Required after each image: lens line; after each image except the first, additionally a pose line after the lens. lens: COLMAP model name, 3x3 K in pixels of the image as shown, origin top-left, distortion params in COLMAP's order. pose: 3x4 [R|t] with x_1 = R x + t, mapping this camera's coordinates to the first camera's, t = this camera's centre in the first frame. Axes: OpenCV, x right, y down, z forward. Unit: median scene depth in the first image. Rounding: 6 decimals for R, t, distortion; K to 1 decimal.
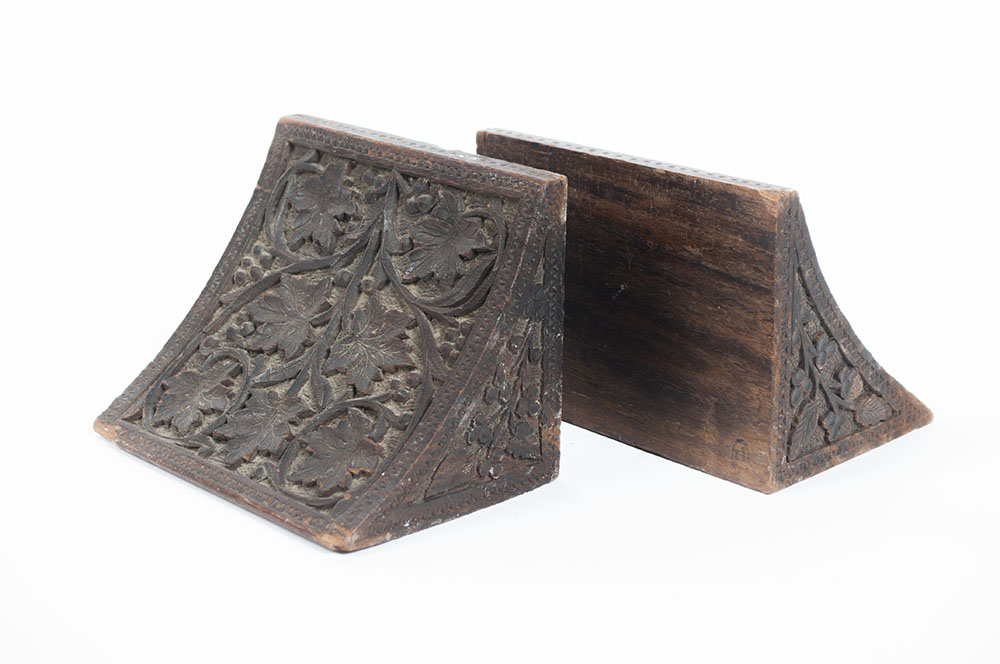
lens RADIAL K [[1945.4, 0, 493.9], [0, 1945.4, 330.9], [0, 0, 1]] dist [0.004284, 0.000000]
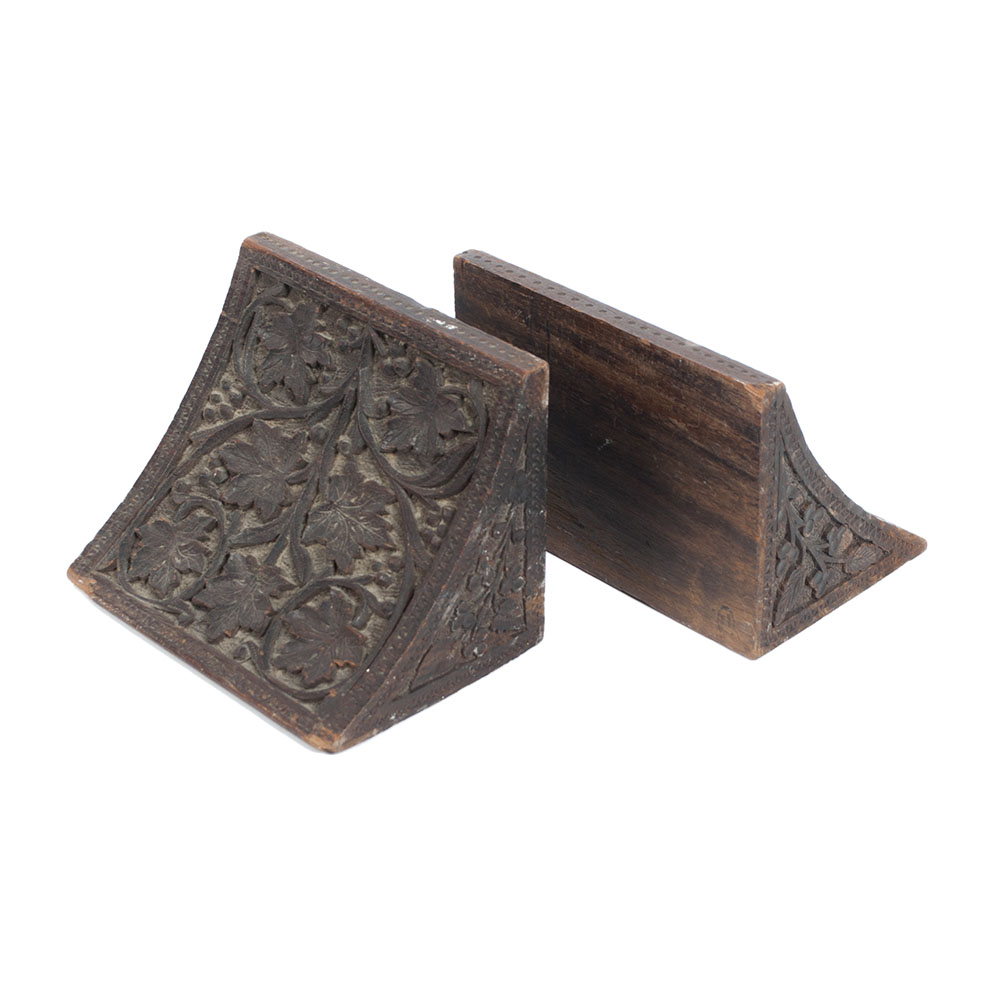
lens RADIAL K [[2442.3, 0, 502.3], [0, 2442.3, 501.2], [0, 0, 1]] dist [-0.061451, 0.000000]
pose [[0.999820, -0.016600, 0.009160, 0.002146], [0.014014, 0.972456, 0.232665, -0.285548], [-0.012770, -0.232495, 0.972514, -0.194757]]
